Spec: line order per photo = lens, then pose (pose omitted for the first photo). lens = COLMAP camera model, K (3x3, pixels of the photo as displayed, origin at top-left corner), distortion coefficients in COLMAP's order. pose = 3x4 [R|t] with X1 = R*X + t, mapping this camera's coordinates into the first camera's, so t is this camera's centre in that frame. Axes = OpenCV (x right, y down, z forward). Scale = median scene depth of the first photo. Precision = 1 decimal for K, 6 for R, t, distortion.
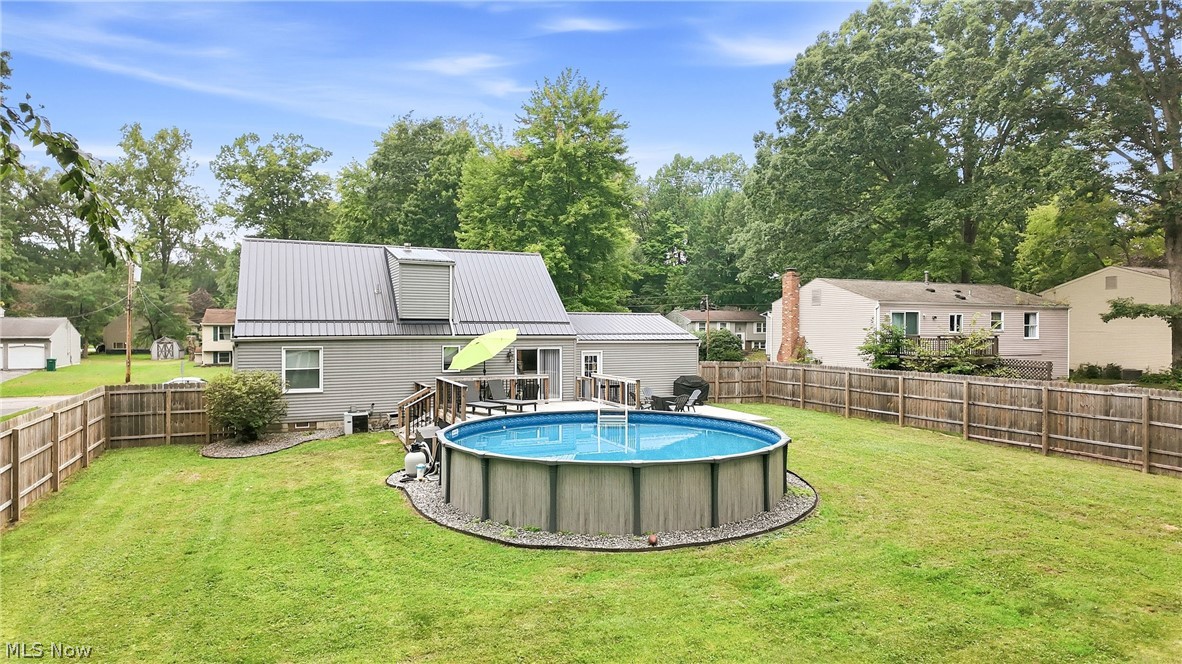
lens RADIAL K [[685.1, 0, 591.0], [0, 685.1, 332.0], [0, 0, 1]] dist [0.081114, -0.096680]
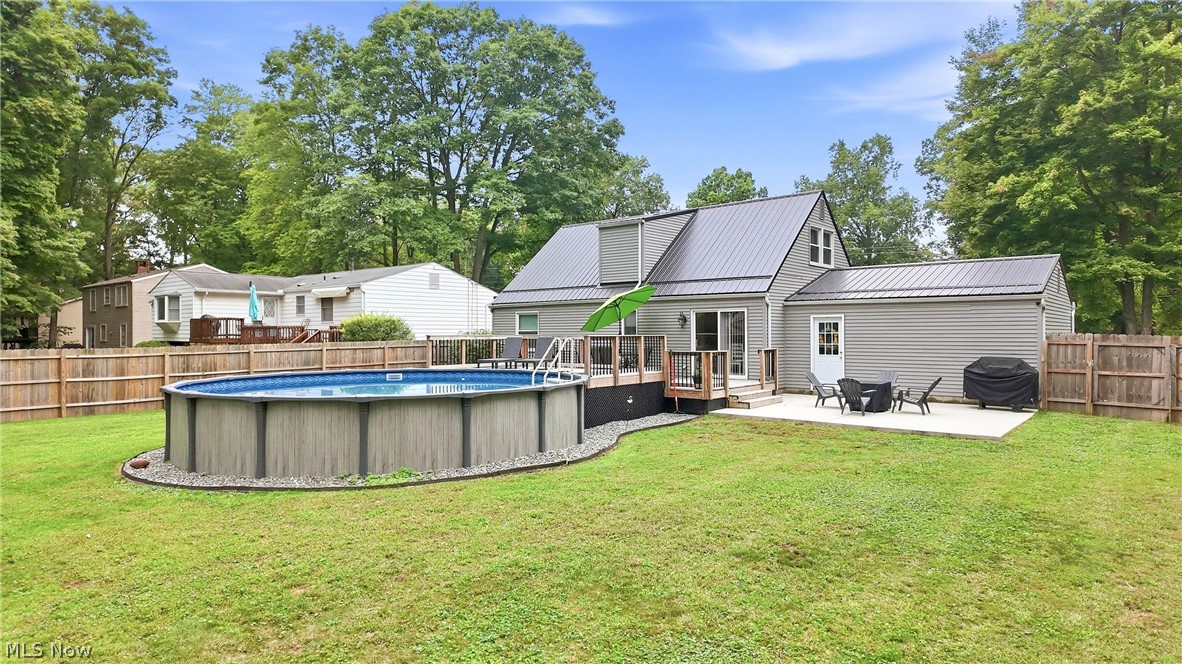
lens RADIAL K [[689.1, 0, 591.0], [0, 689.1, 332.0], [0, 0, 1]] dist [0.017648, -0.004309]
pose [[0.450930, -0.004010, -0.892550, 0.554835], [-0.002802, 0.999979, -0.005909, 0.052736], [0.892555, 0.005166, 0.450909, 0.498194]]
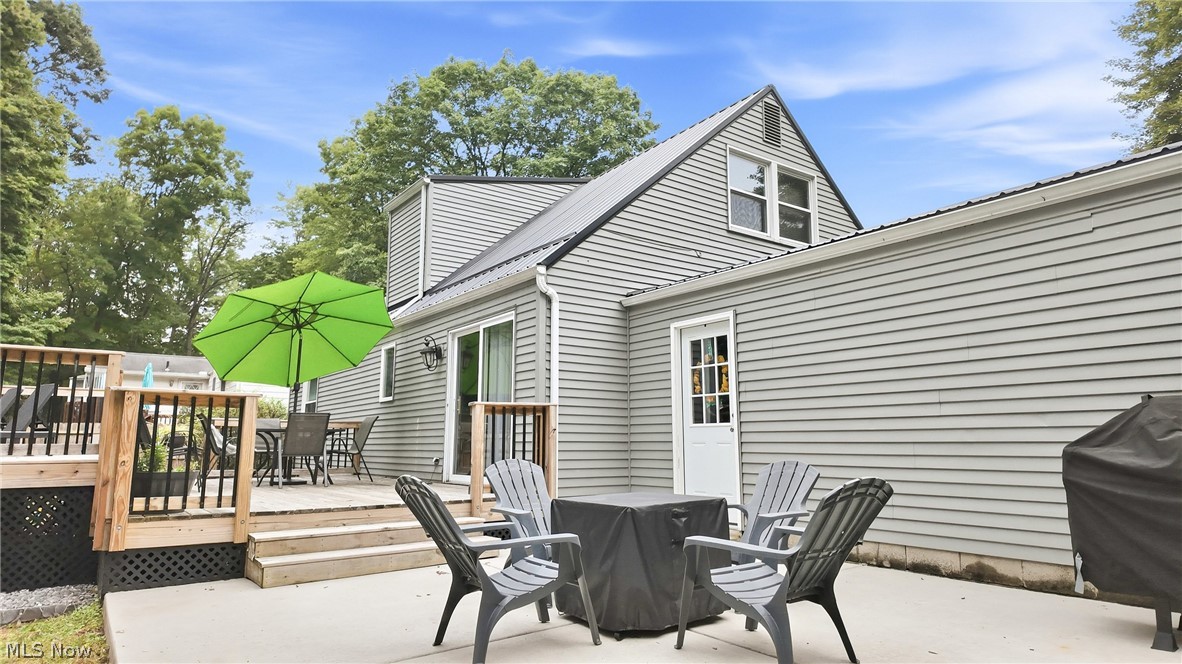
lens RADIAL K [[686.0, 0, 590.0], [0, 686.0, 333.4], [0, 0, 1]] dist [0.054467, -0.045985]
pose [[0.211397, -0.158609, -0.964445, 0.263376], [-0.007870, 0.986437, -0.163951, 0.082320], [0.977369, 0.042249, 0.207282, 0.961921]]
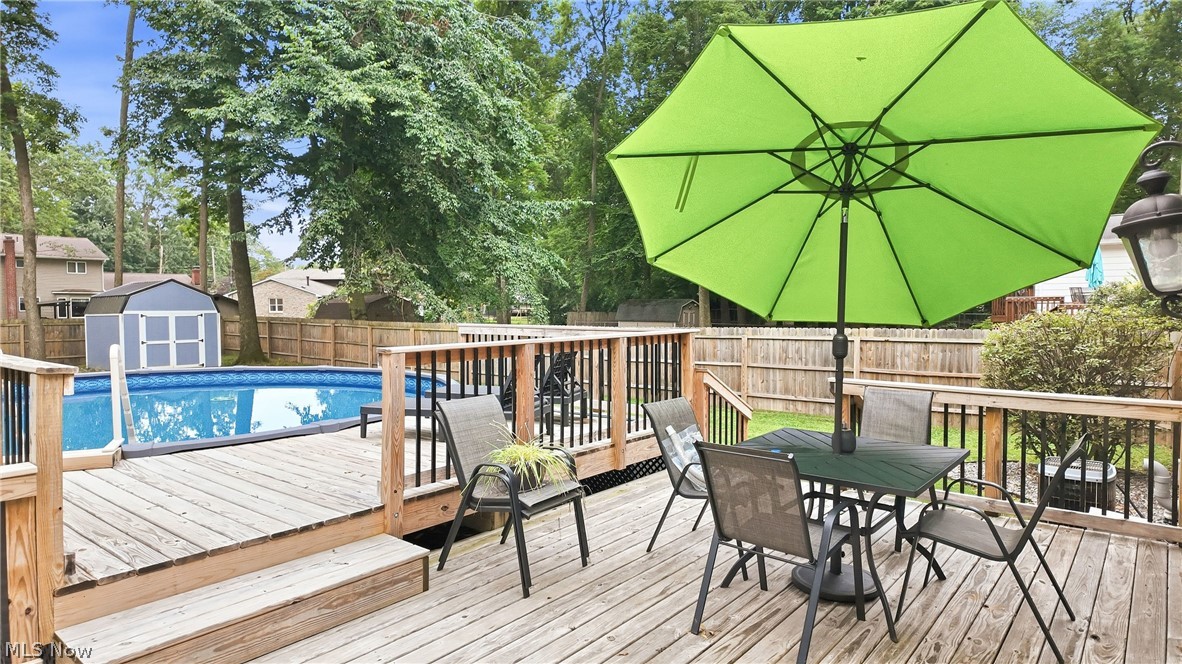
lens RADIAL K [[695.9, 0, 591.6], [0, 695.9, 335.5], [0, 0, 1]] dist [0.050043, -0.056812]
pose [[-0.889537, 0.020040, -0.456423, -0.016582], [-0.001805, 0.998875, 0.047376, 0.042253], [0.456859, 0.042967, -0.888501, 0.993570]]
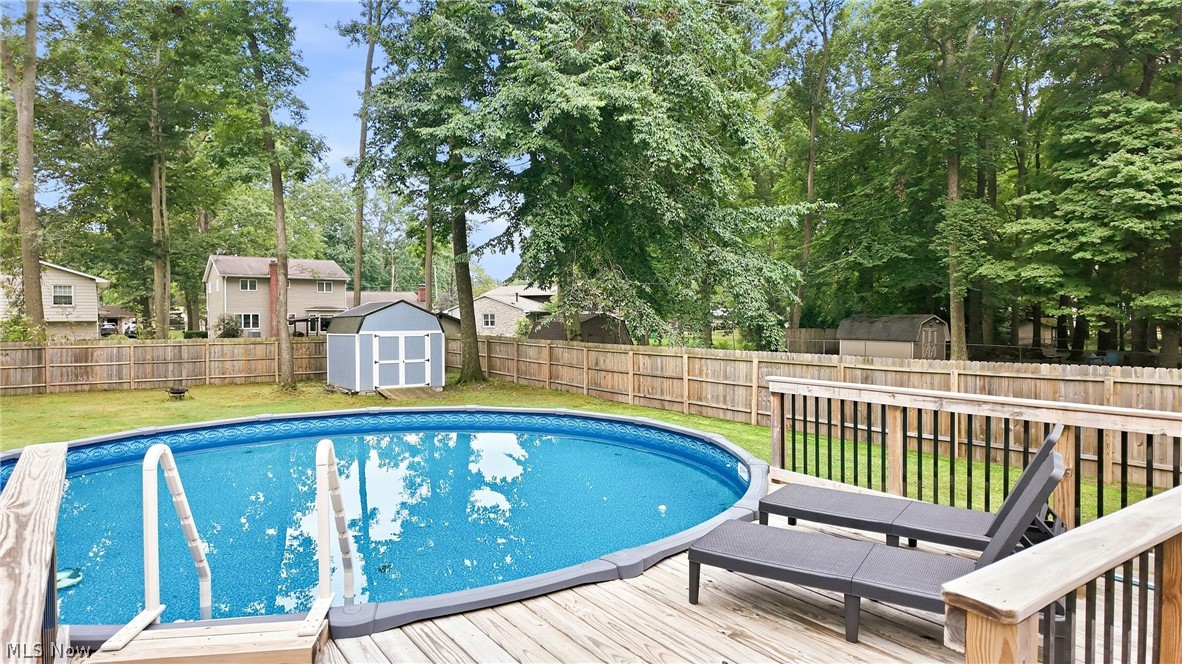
lens RADIAL K [[697.0, 0, 591.7], [0, 697.0, 336.3], [0, 0, 1]] dist [0.049827, -0.039693]
pose [[-0.979349, 0.006024, -0.202088, -0.007734], [-0.000311, 0.999510, 0.031304, 0.031540], [0.202177, 0.030721, -0.978867, 0.881153]]
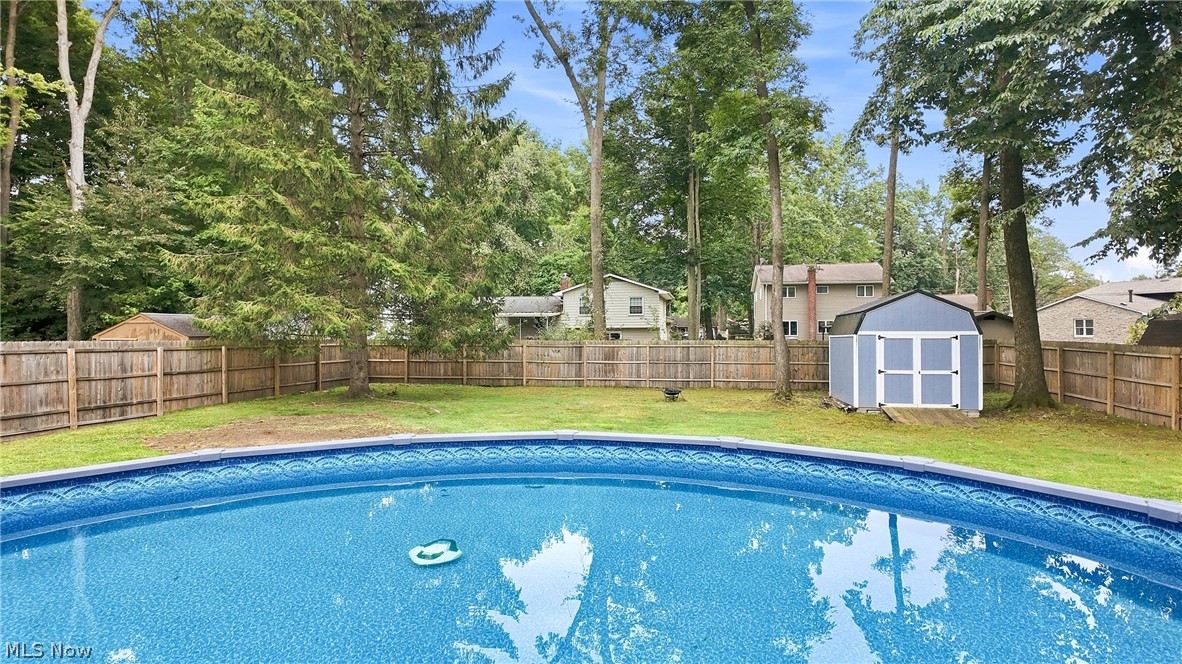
lens RADIAL K [[698.2, 0, 584.0], [0, 698.2, 329.9], [0, 0, 1]] dist [0.061333, -0.060073]
pose [[-0.843241, -0.000122, 0.537536, -0.049102], [0.002610, 0.999987, 0.004321, 0.049589], [-0.537529, 0.005047, -0.843230, 0.673603]]
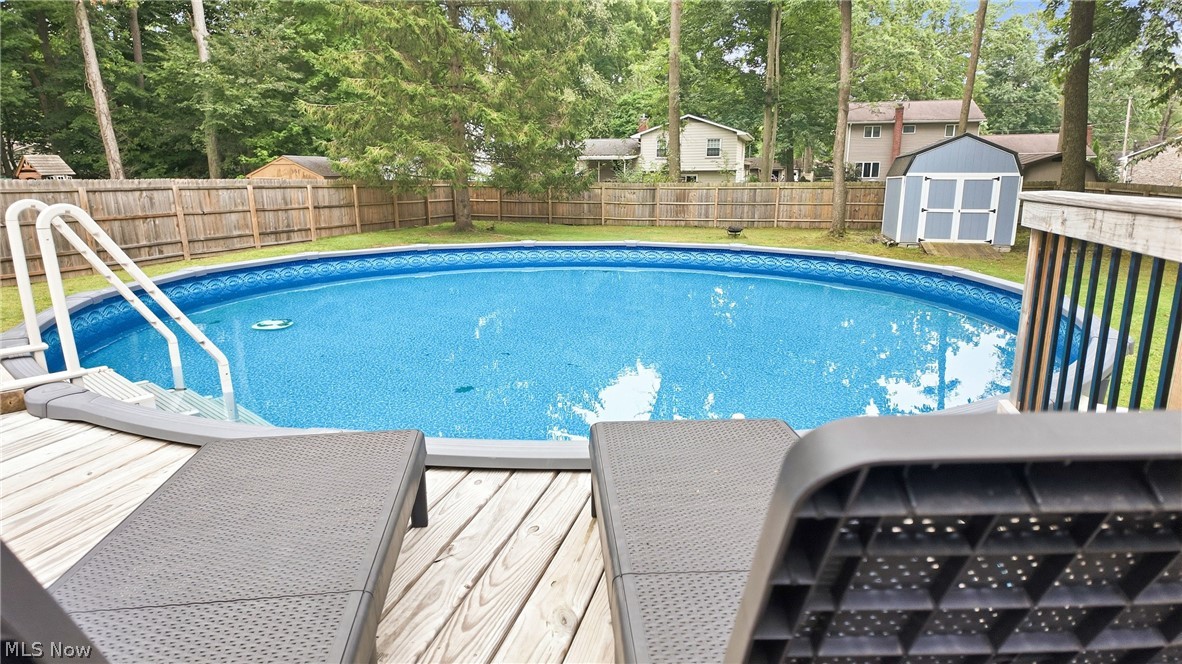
lens RADIAL K [[695.7, 0, 589.7], [0, 695.7, 337.6], [0, 0, 1]] dist [0.084700, -0.106253]
pose [[-0.783776, -0.144314, 0.604043, -0.129831], [0.000941, 0.972349, 0.233529, 0.049309], [-0.621043, 0.183603, -0.761968, 0.781960]]
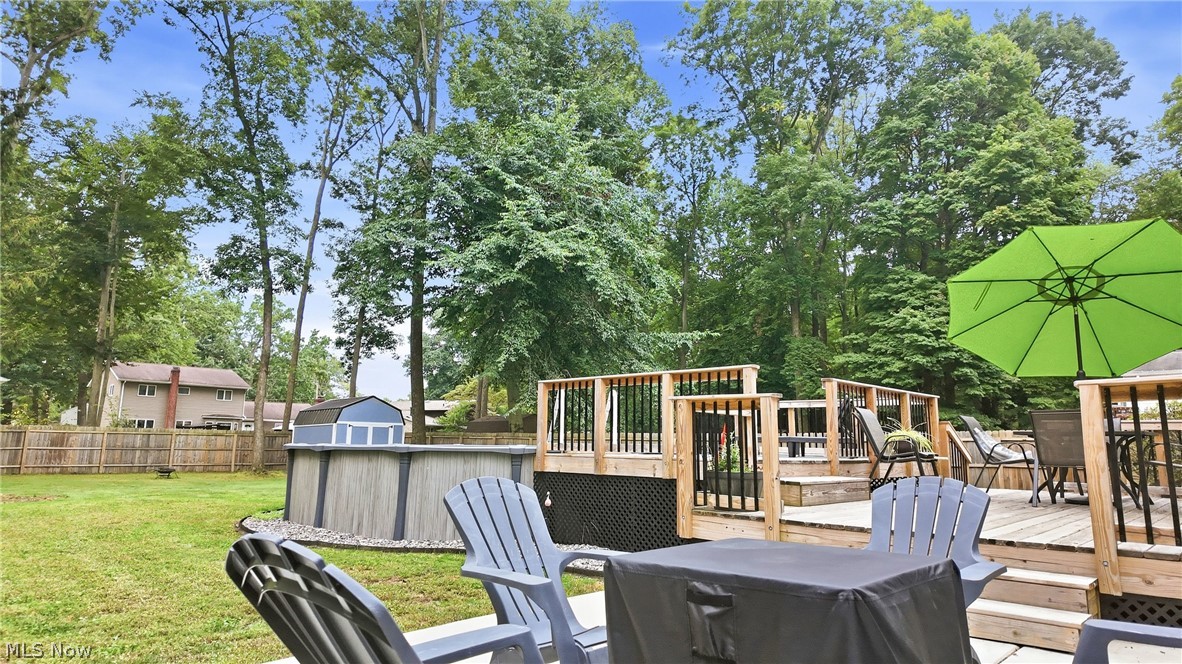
lens RADIAL K [[685.1, 0, 591.0], [0, 685.1, 332.0], [0, 0, 1]] dist [0.081114, -0.096680]
pose [[-0.924199, -0.077187, -0.374030, 0.160509], [-0.018920, 0.987414, -0.157019, 0.081294], [0.381442, -0.138040, -0.914028, 1.071715]]
